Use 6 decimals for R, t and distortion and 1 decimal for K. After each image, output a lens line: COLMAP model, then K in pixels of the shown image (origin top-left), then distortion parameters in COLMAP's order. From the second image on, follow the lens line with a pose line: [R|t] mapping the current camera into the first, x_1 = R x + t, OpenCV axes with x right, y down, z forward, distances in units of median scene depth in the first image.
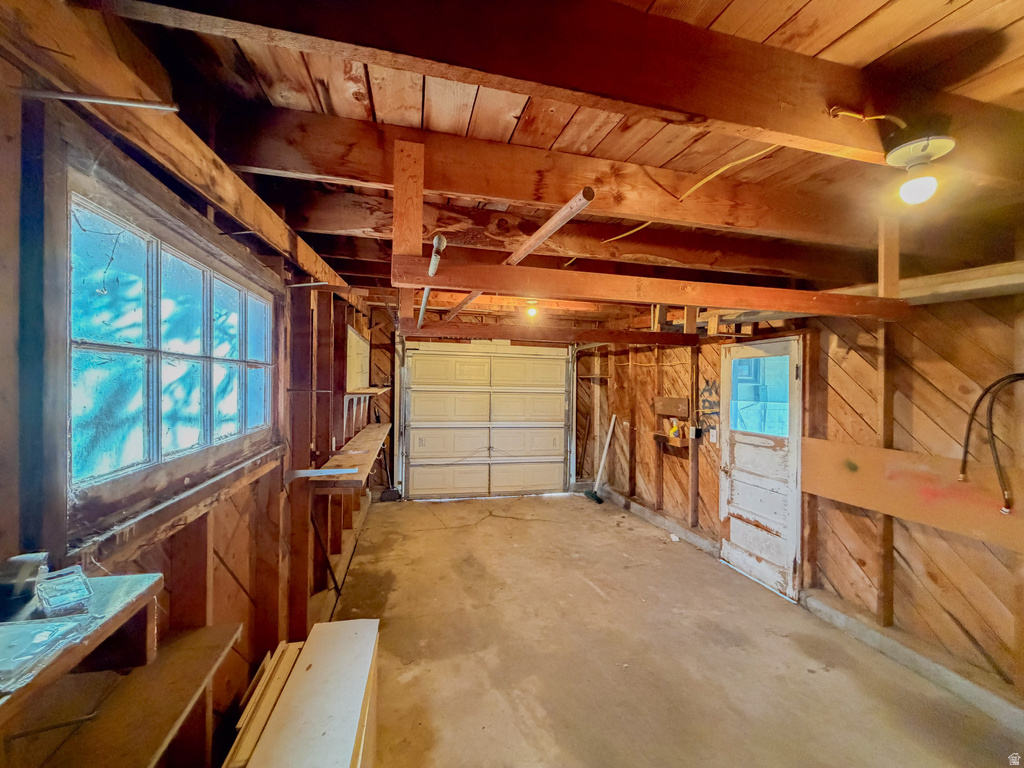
lens RADIAL K [[407.2, 0, 510.1], [0, 407.2, 384.1], [0, 0, 1]] dist [-0.001635, 0.000019]
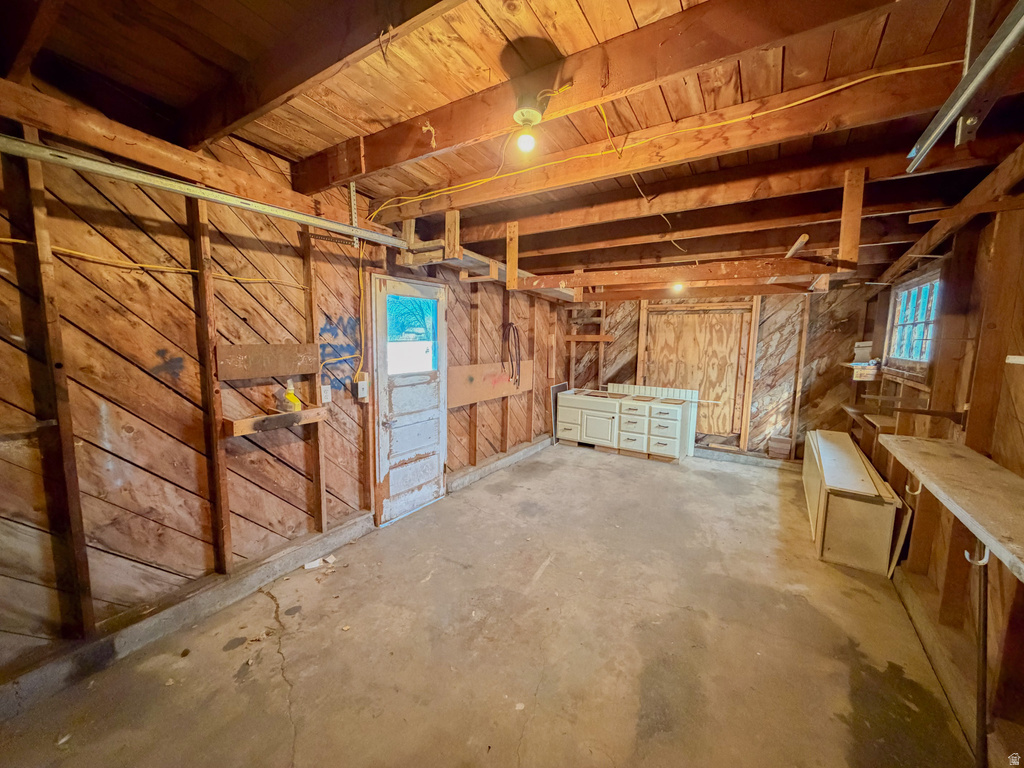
lens RADIAL K [[407.2, 0, 510.1], [0, 407.2, 384.1], [0, 0, 1]] dist [-0.001635, 0.000019]
pose [[-0.685077, -0.114055, 0.719487, -0.249364], [-0.022340, 0.990492, 0.135743, 0.004778], [-0.728128, 0.076921, -0.681111, 1.282672]]
